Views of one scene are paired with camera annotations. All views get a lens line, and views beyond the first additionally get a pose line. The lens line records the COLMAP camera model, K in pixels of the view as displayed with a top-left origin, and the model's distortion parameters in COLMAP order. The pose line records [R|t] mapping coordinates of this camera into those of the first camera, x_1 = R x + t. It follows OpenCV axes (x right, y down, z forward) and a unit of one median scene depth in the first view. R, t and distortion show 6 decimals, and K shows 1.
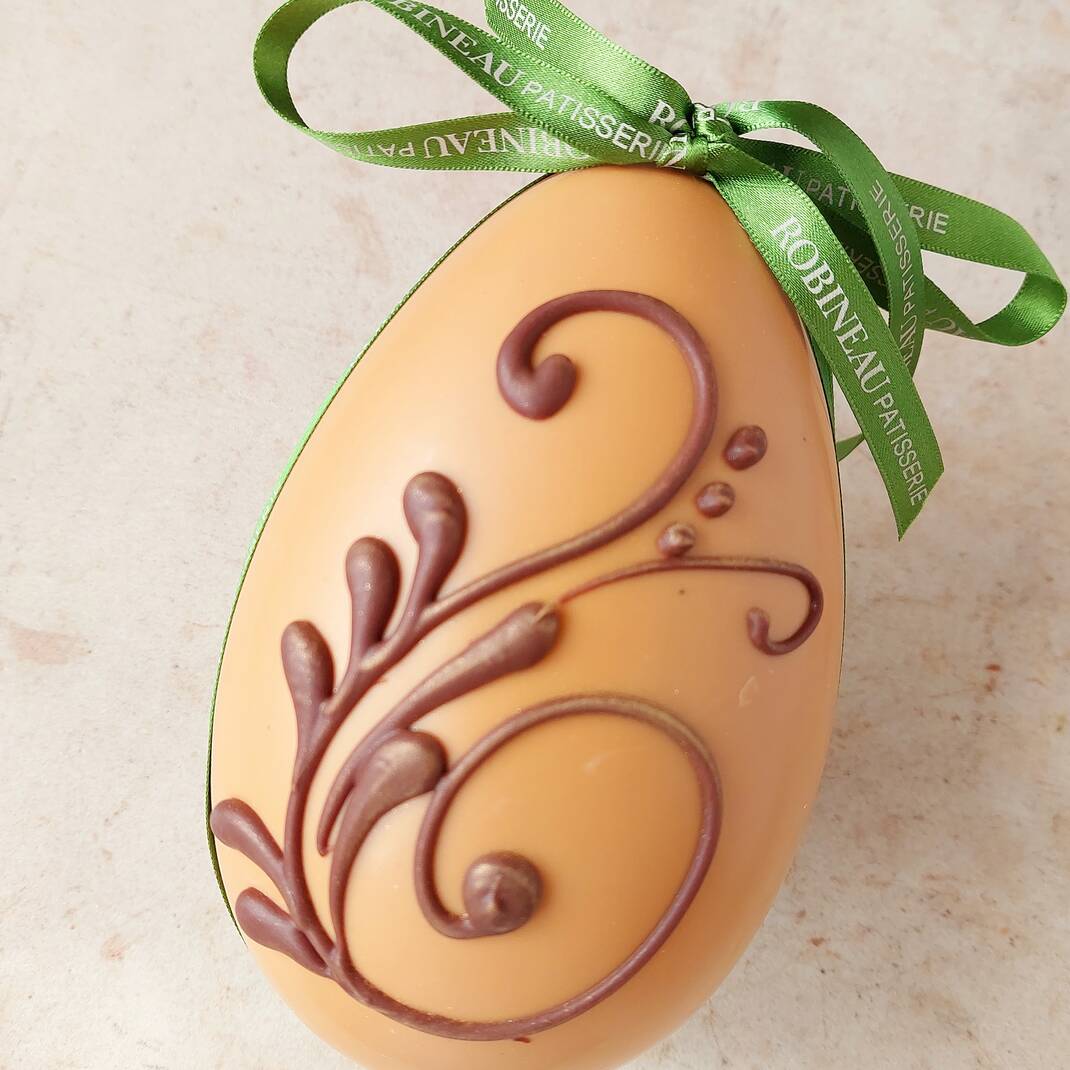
lens RADIAL K [[1072.7, 0, 535.0], [0, 1072.7, 535.0], [0, 0, 1]] dist [0.017375, -0.031133]
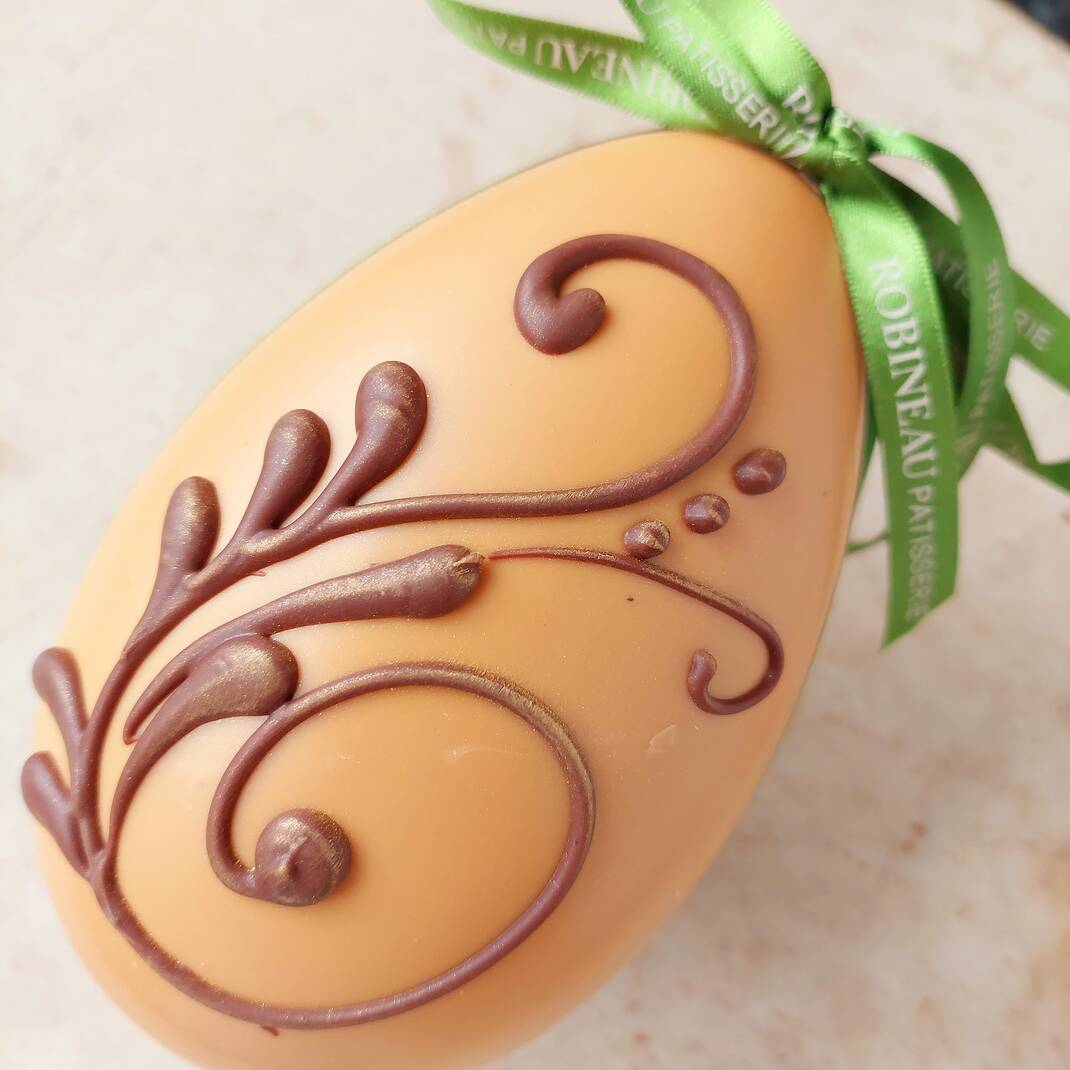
lens RADIAL K [[1022.8, 0, 535.0], [0, 1022.8, 535.0], [0, 0, 1]] dist [-0.031251, 0.000656]
pose [[0.935415, 0.353442, -0.008769, 0.054105], [-0.353536, 0.934853, -0.032593, 0.056359], [-0.003322, 0.033588, 0.999430, 0.189677]]
